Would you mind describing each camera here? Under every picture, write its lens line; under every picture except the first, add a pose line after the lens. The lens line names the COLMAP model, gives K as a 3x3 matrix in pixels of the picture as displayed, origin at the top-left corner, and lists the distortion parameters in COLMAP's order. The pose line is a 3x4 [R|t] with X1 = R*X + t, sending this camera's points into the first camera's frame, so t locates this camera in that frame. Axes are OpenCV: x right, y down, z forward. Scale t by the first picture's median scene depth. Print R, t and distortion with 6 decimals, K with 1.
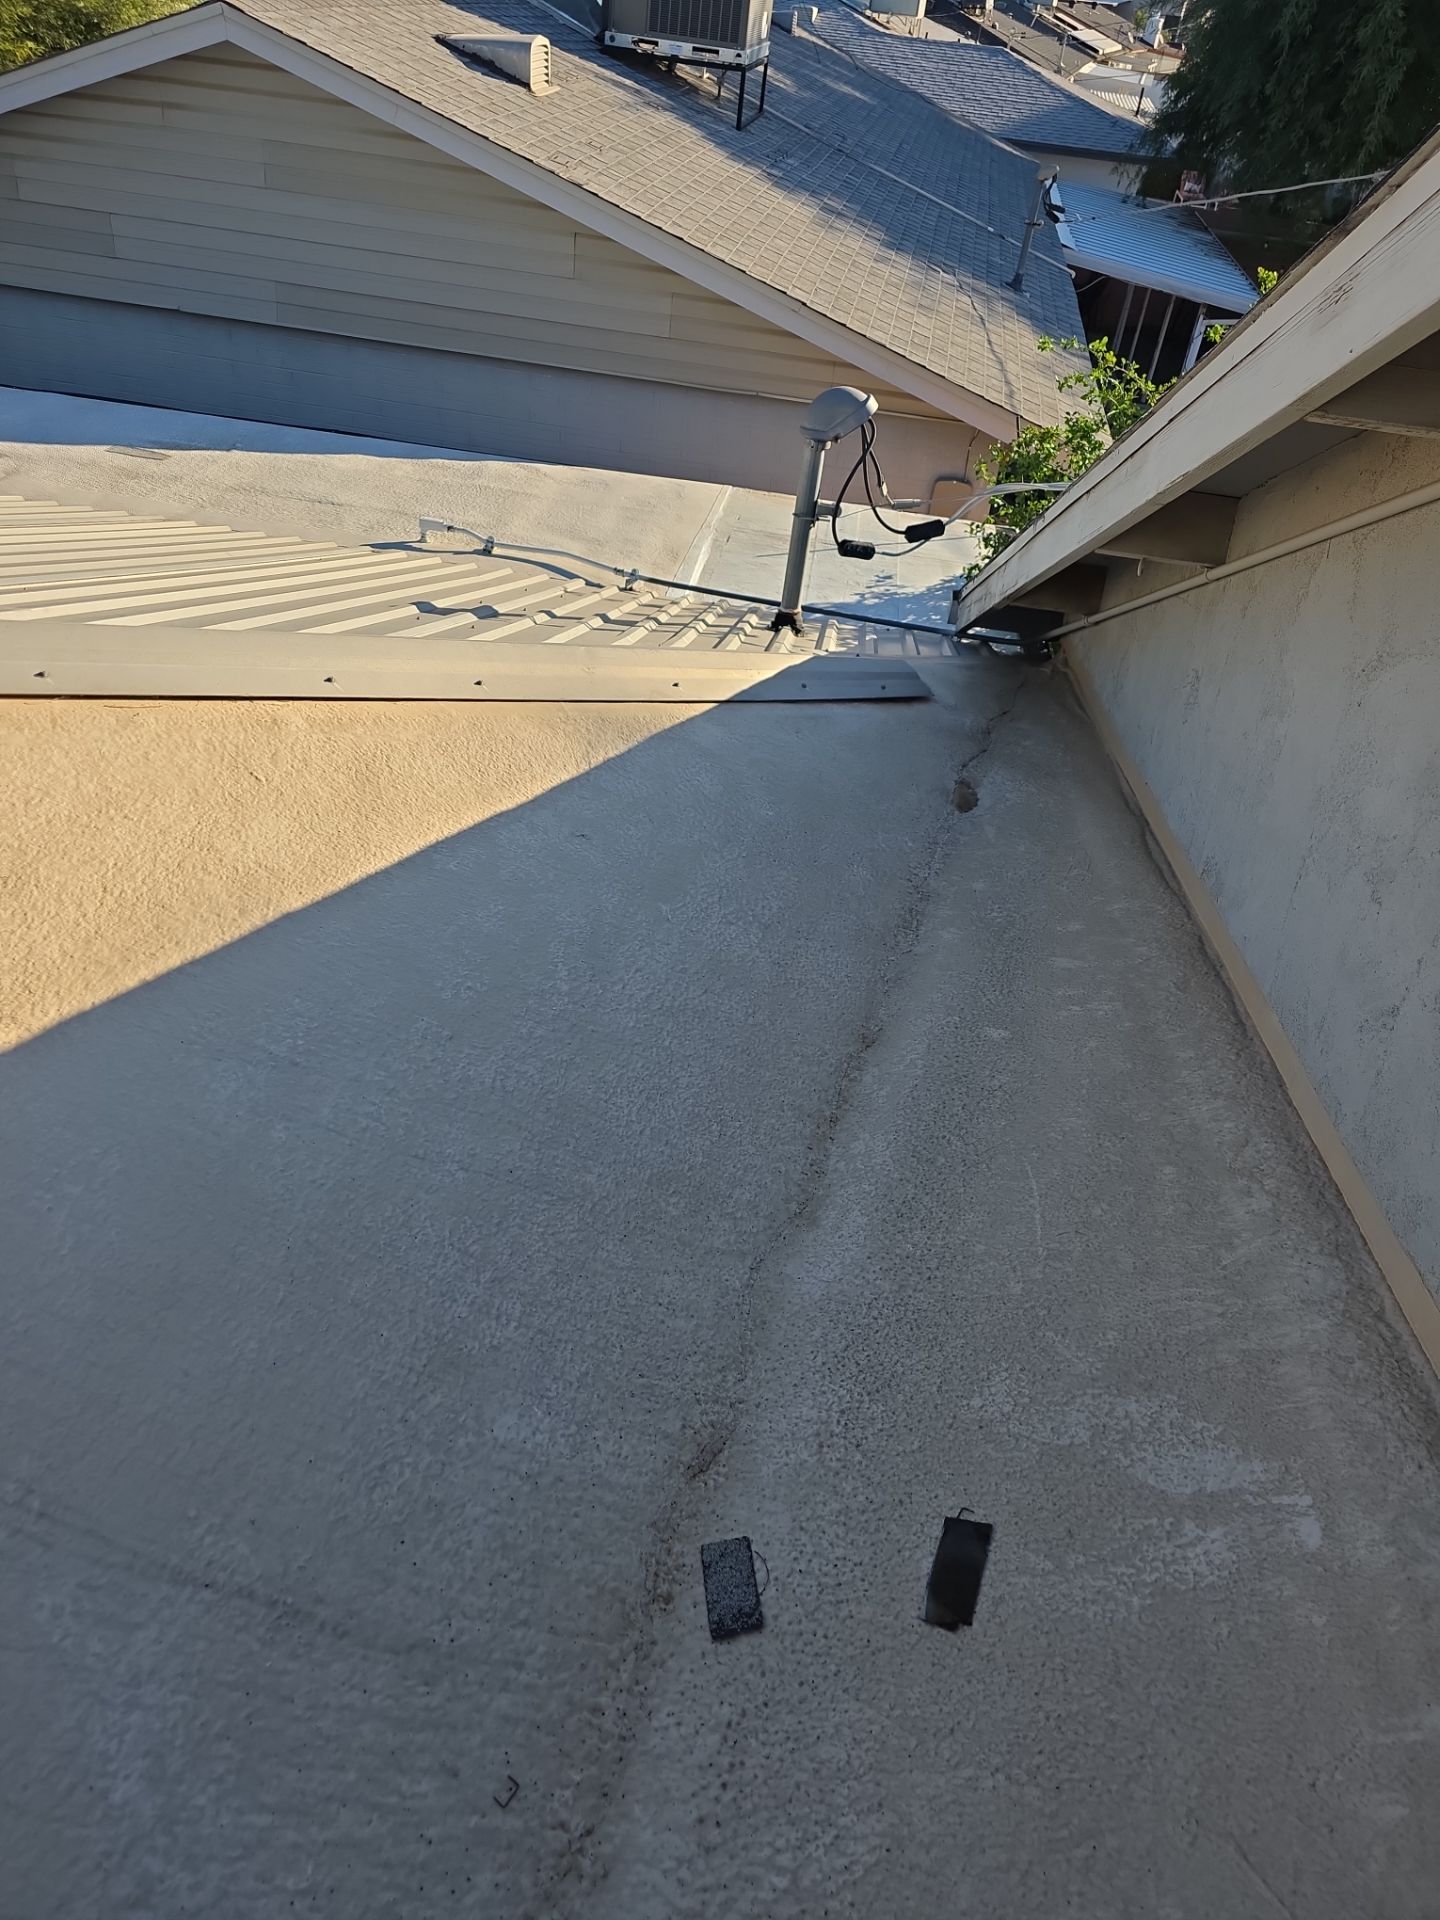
lens RADIAL K [[1290.1, 0, 683.4], [0, 1290.1, 947.5], [0, 0, 1]] dist [0.047140, -0.045485]
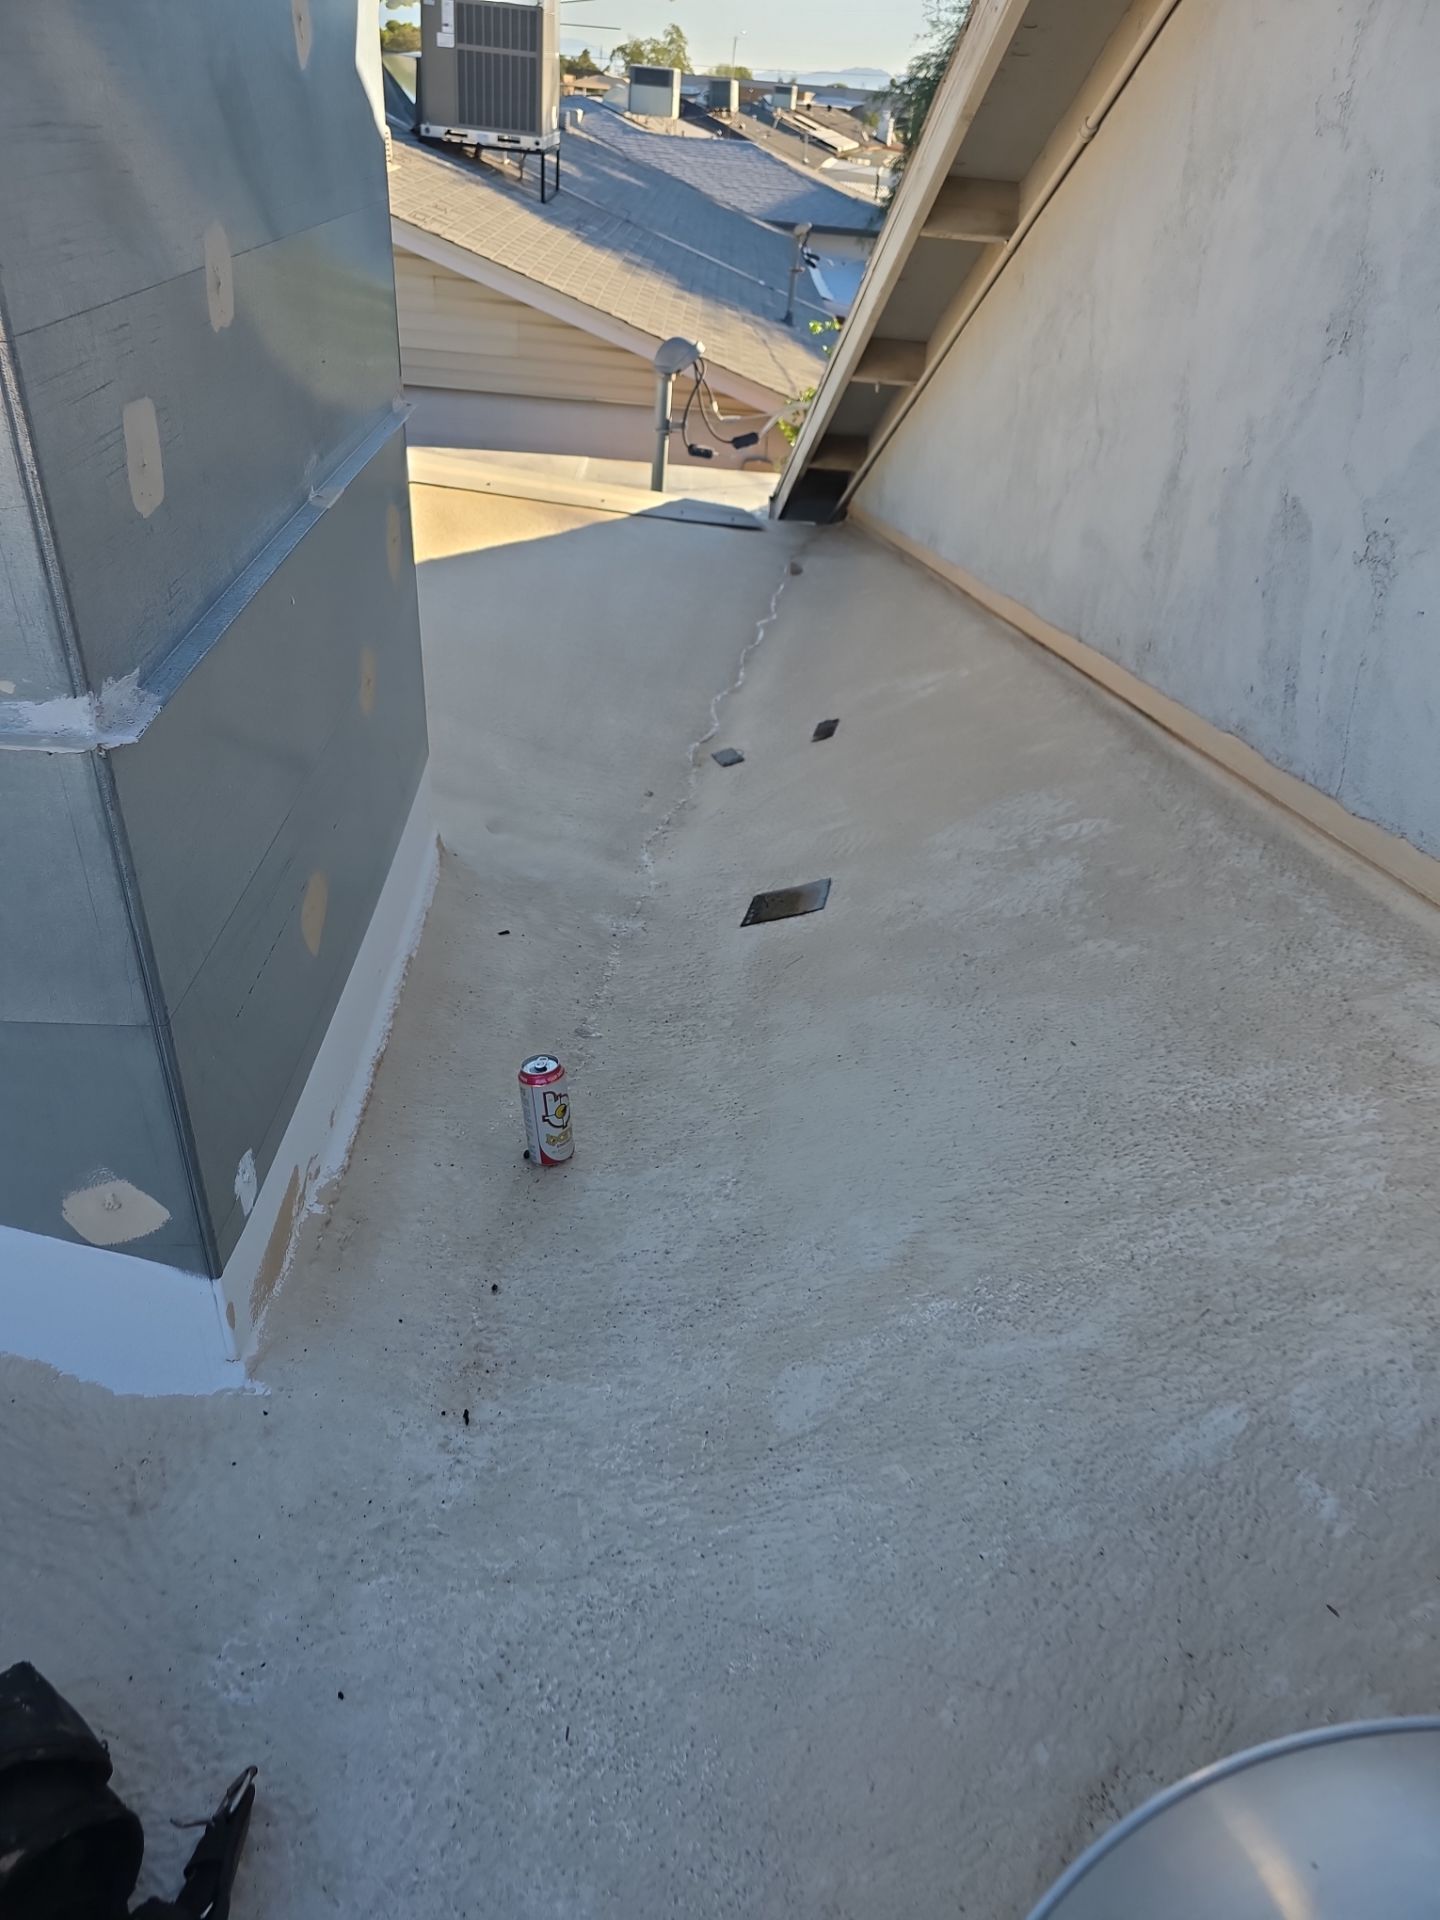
lens RADIAL K [[1296.8, 0, 720.0], [0, 1296.8, 960.0], [0, 0, 1]] dist [0.045403, -0.040660]
pose [[0.983787, -0.110188, 0.141498, -0.044064], [0.117489, 0.992086, -0.044295, 0.125996], [-0.135497, 0.060201, 0.988947, -0.156274]]
